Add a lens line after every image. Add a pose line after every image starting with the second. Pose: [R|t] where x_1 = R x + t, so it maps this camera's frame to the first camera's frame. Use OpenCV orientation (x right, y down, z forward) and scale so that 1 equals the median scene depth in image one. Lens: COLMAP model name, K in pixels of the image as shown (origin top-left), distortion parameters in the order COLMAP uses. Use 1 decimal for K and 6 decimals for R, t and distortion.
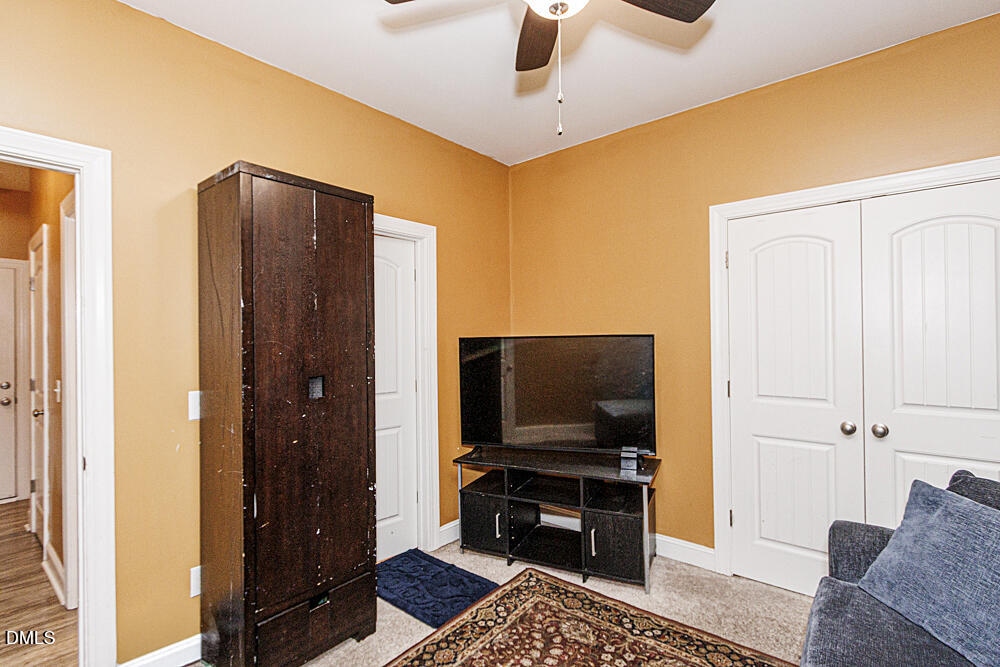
lens RADIAL K [[484.5, 0, 498.4], [0, 484.5, 337.2], [0, 0, 1]] dist [0.001458, 0.000088]
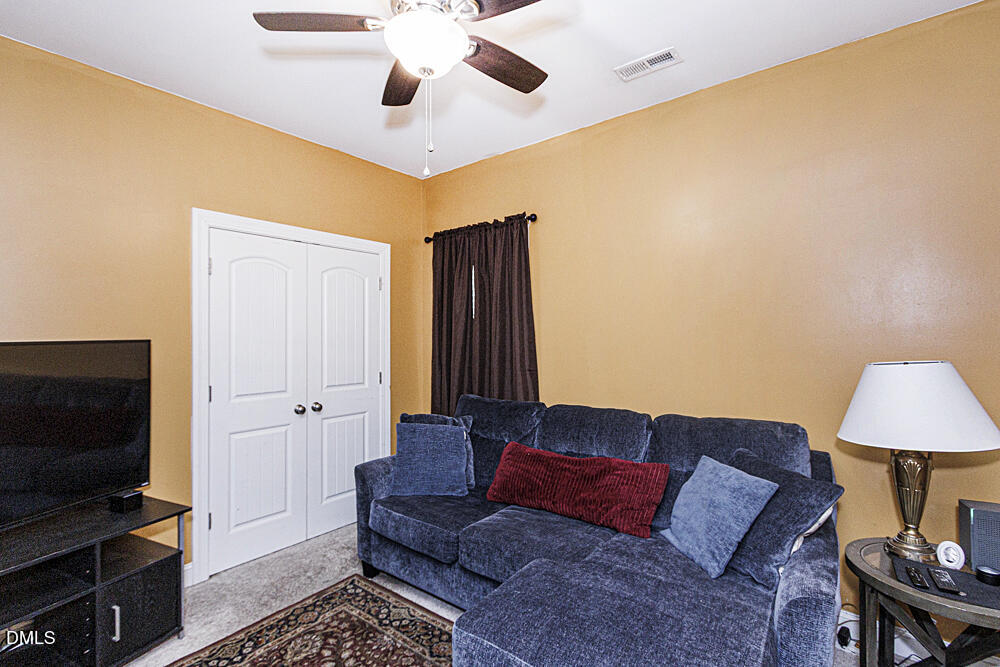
lens RADIAL K [[461.2, 0, 497.5], [0, 461.2, 336.7], [0, 0, 1]] dist [0.008990, 0.000286]
pose [[-0.026927, 0.006612, 0.999616, -0.596103], [0.004143, 0.999970, -0.006503, -0.003957], [-0.999629, 0.003966, -0.026953, 0.495975]]
